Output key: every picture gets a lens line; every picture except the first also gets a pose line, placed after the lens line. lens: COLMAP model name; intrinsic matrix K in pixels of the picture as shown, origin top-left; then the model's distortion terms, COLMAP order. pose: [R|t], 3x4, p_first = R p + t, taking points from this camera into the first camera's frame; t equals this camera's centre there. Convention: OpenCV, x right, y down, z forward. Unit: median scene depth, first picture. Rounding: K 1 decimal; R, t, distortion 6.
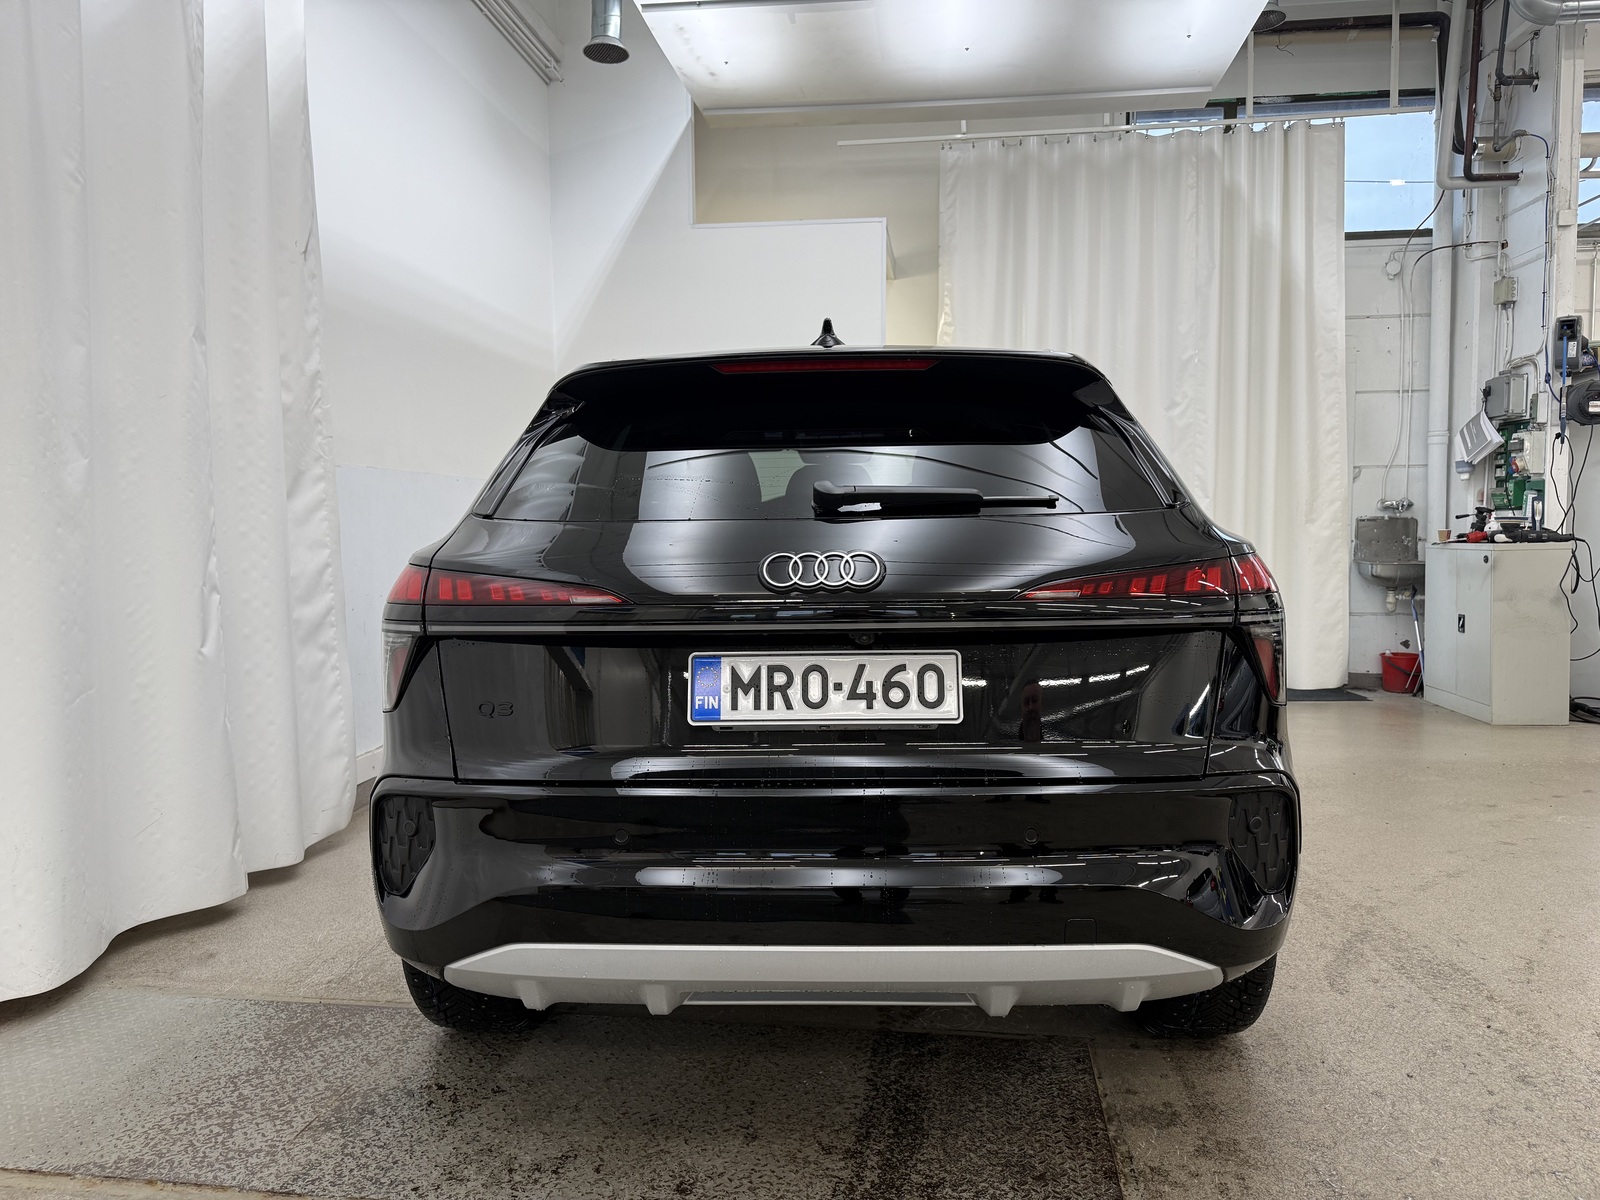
lens RADIAL K [[1149.2, 0, 802.9], [0, 1149.2, 605.9], [0, 0, 1]] dist [0.009641, -0.017239]
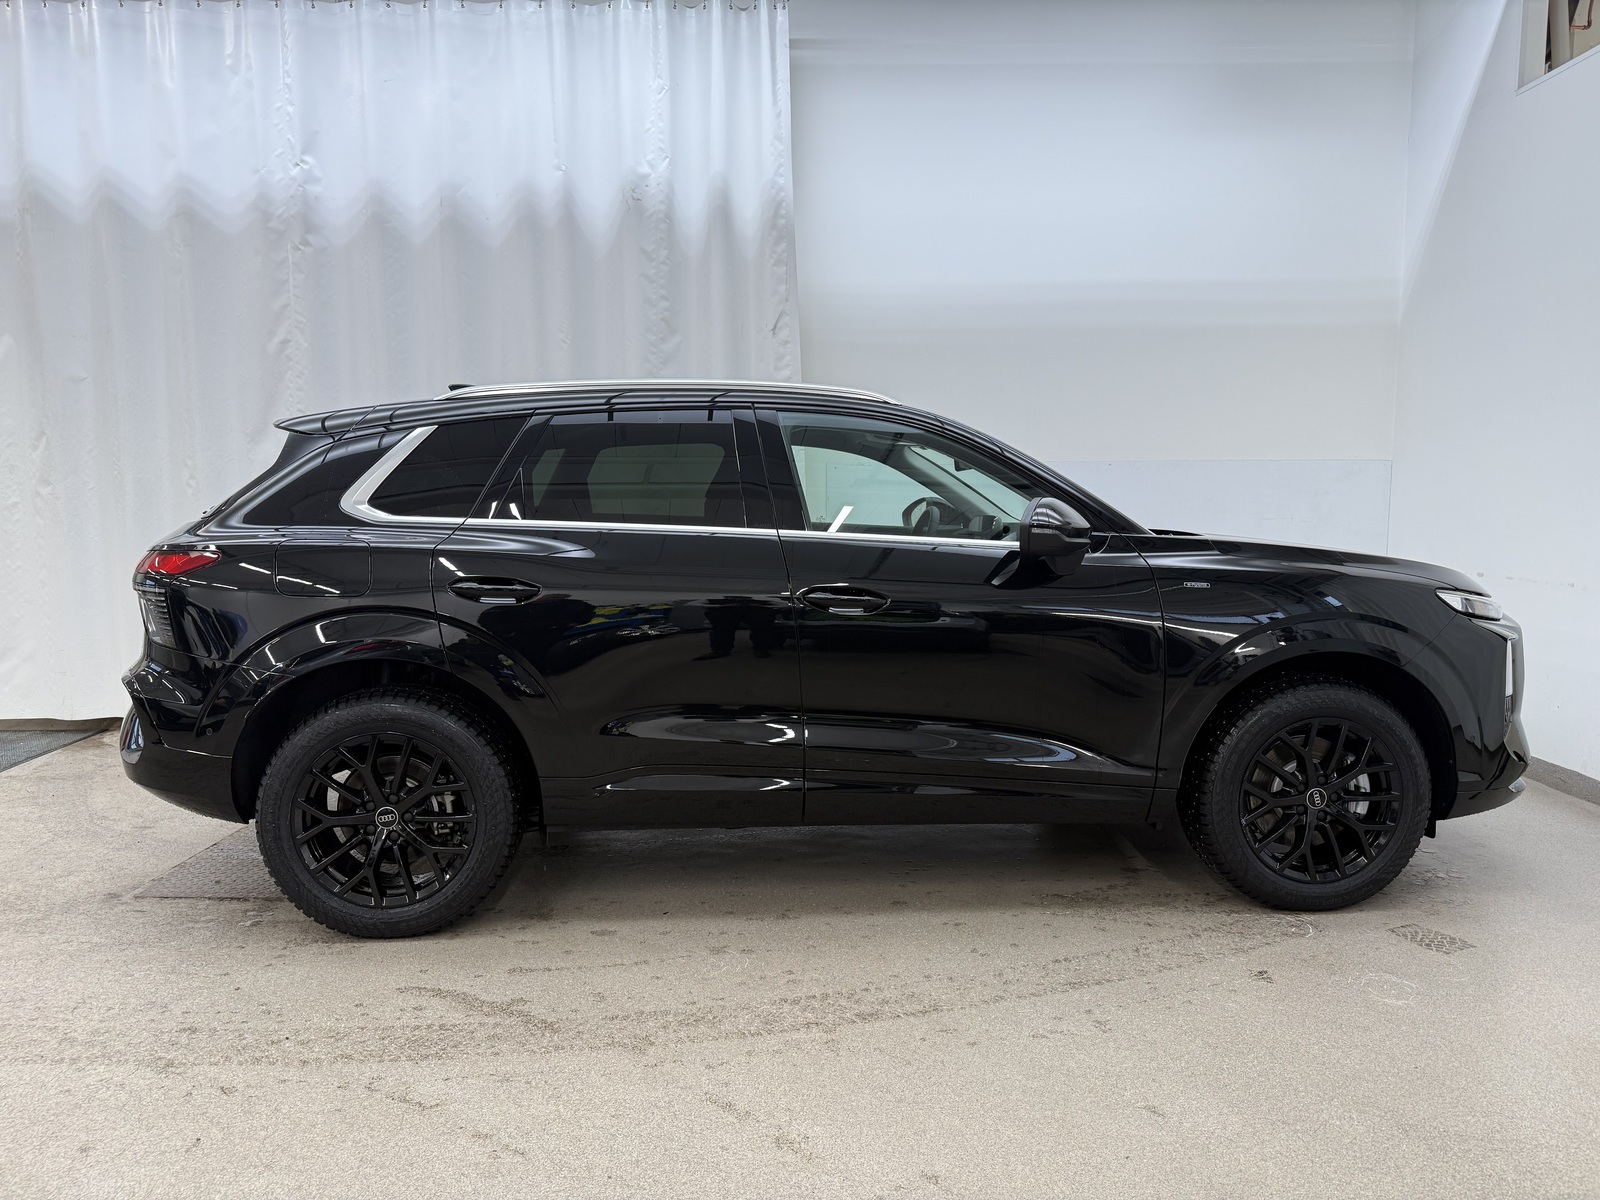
lens RADIAL K [[1134.1, 0, 785.8], [0, 1134.1, 602.1], [0, 0, 1]] dist [0.085394, -0.157570]
pose [[0.088201, 0.098939, -0.991177, 1.900342], [-0.067312, 0.993372, 0.093168, -0.159961], [0.993826, 0.058500, 0.094276, 1.575983]]
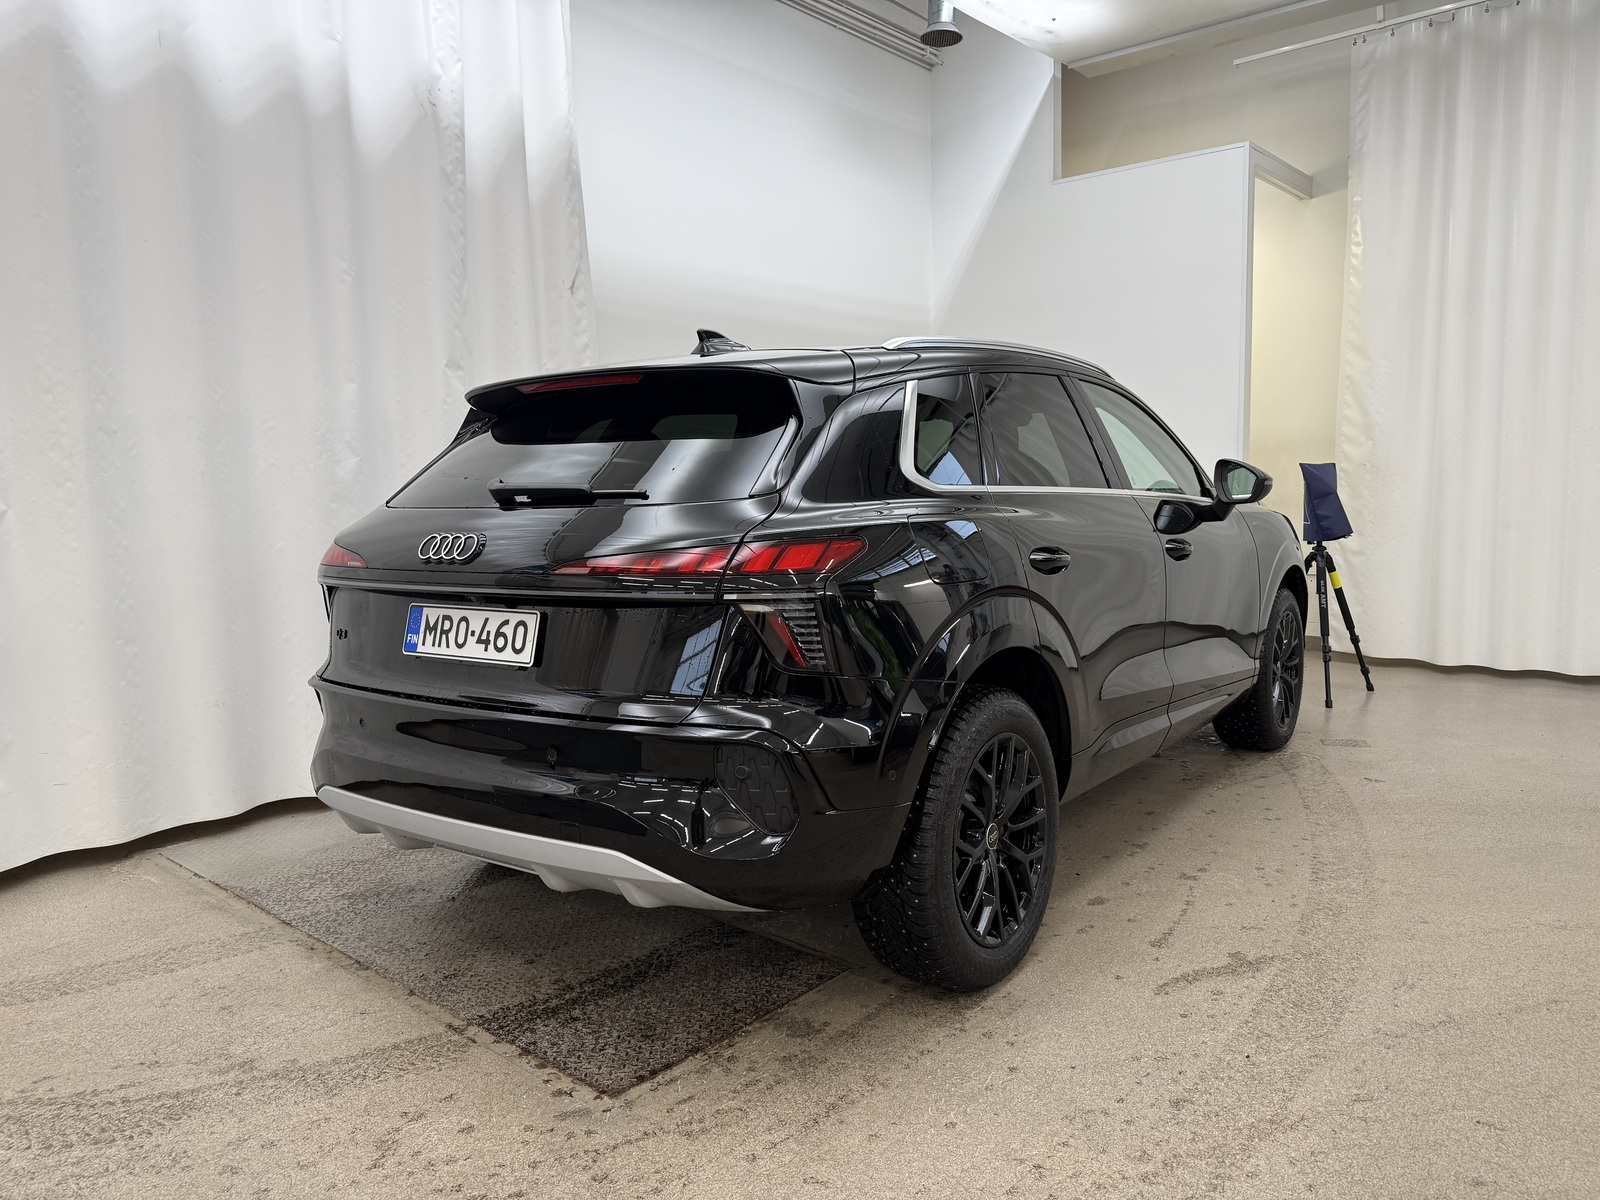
lens RADIAL K [[1149.2, 0, 802.9], [0, 1149.2, 605.9], [0, 0, 1]] dist [0.009641, -0.017239]
pose [[0.828514, 0.050230, -0.557711, 0.952245], [-0.020656, 0.998032, 0.059202, -0.043922], [0.559587, -0.037530, 0.827921, 0.073033]]
